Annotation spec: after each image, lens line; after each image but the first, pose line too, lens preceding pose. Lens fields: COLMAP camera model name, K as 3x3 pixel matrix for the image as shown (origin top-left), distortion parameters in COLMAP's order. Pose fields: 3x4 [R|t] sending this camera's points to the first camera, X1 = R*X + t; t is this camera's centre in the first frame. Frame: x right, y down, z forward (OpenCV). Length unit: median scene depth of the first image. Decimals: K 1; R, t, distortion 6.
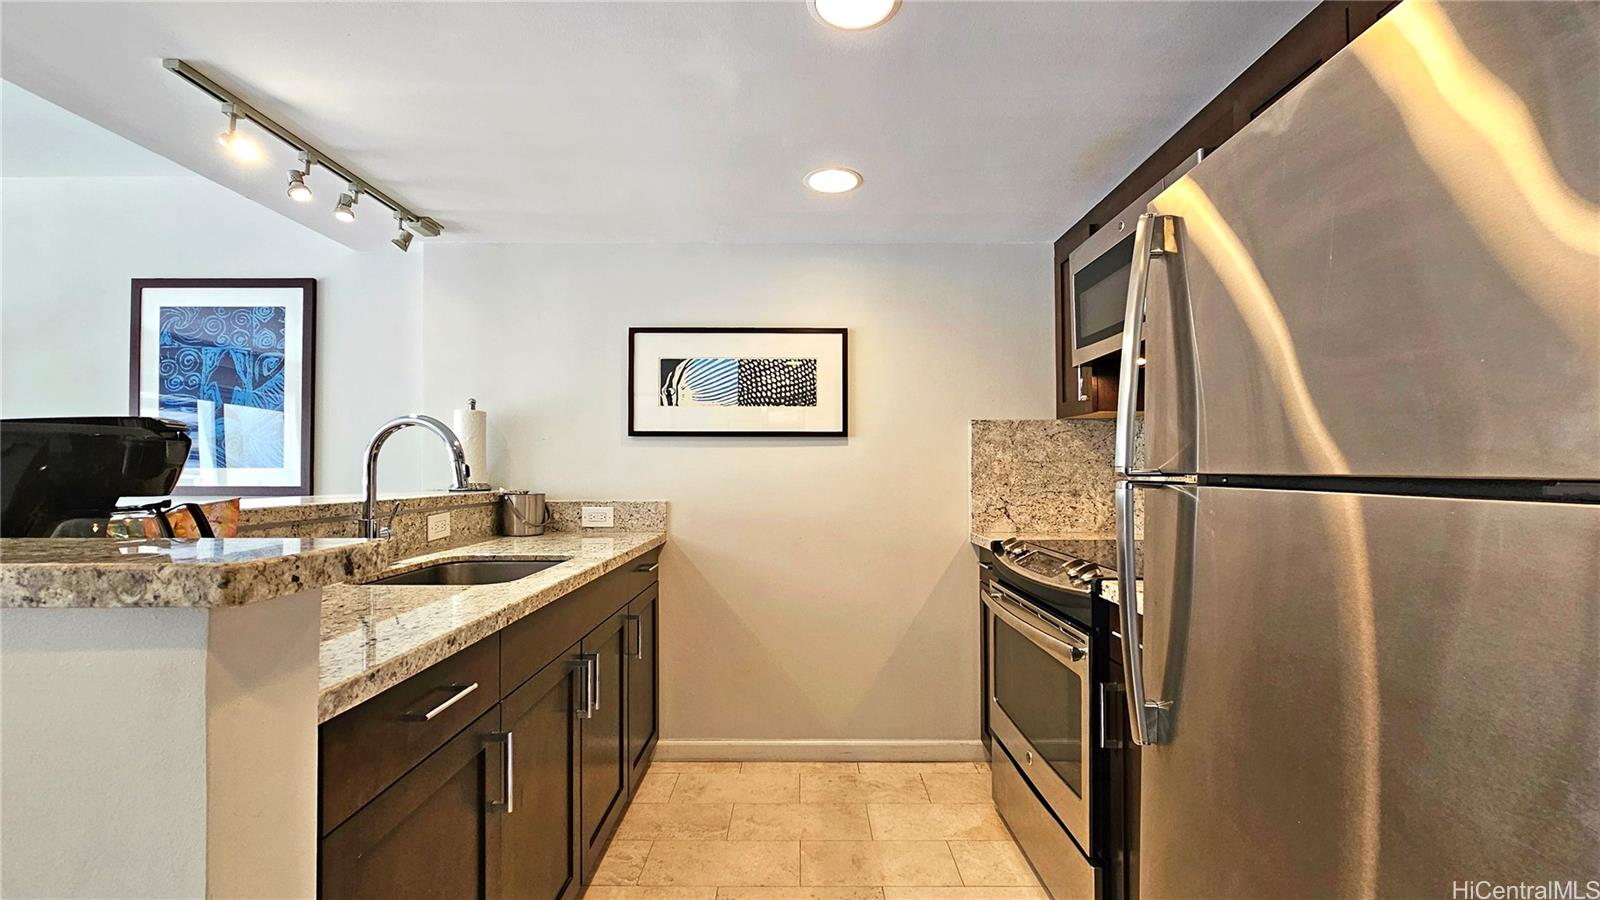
lens RADIAL K [[670.9, 0, 800.0], [0, 670.9, 450.0], [0, 0, 1]] dist [0.000232, 0.000184]
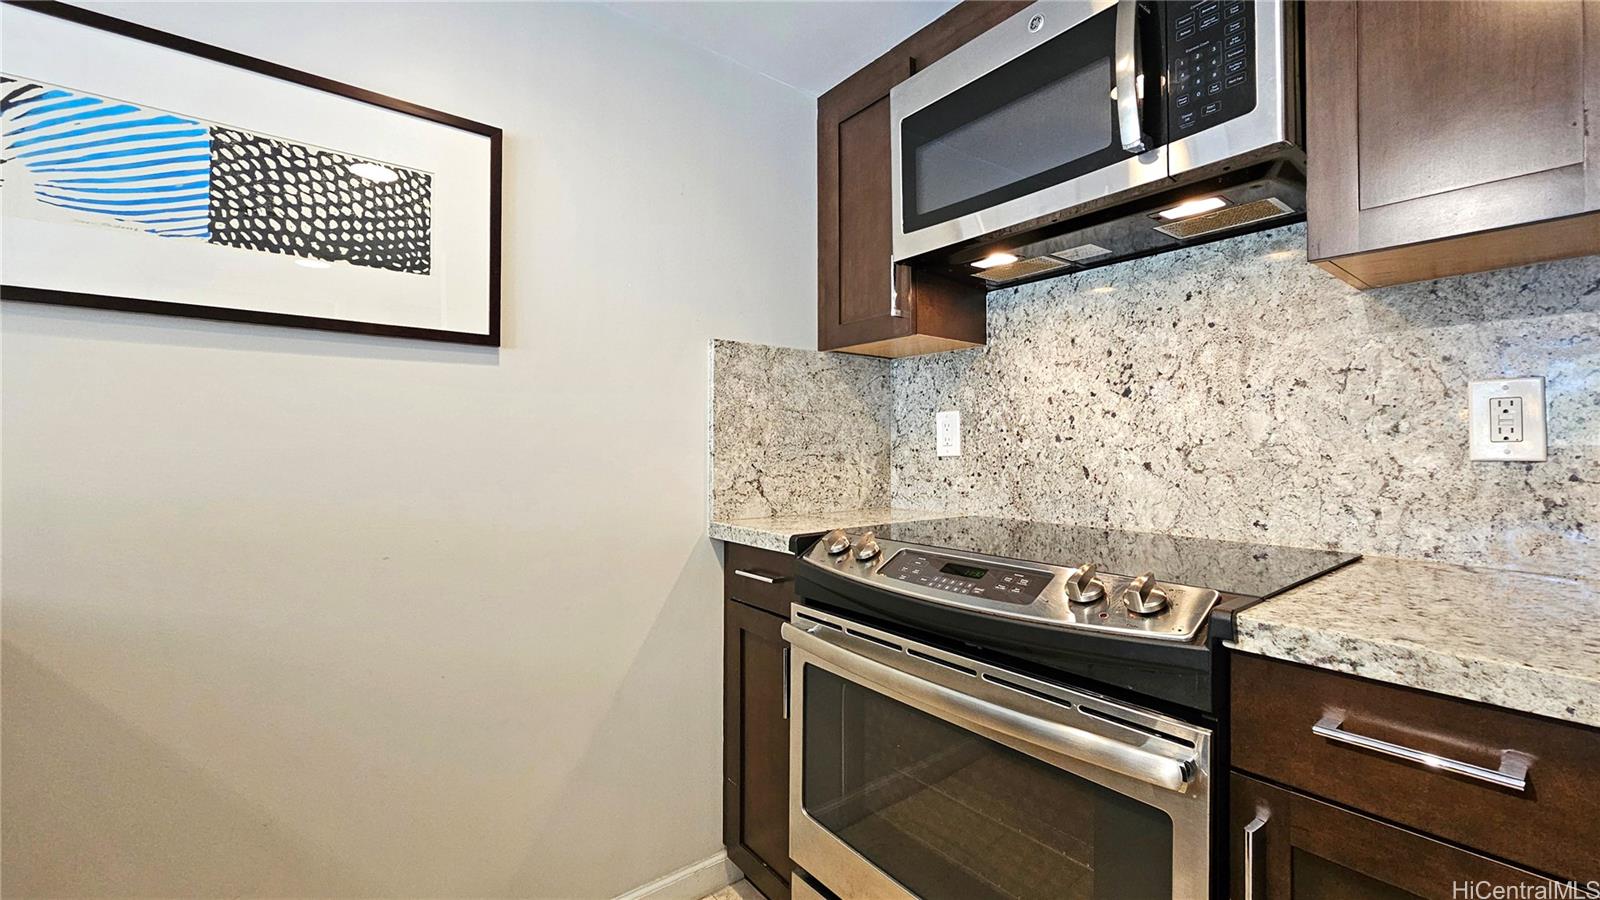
lens RADIAL K [[664.6, 0, 801.1], [0, 664.6, 439.1], [0, 0, 1]] dist [-0.001415, 0.000124]
pose [[0.782485, 0.012076, 0.622552, -0.061120], [-0.017802, 0.999837, 0.002981, 0.044033], [-0.622415, -0.013415, 0.782572, 0.471869]]
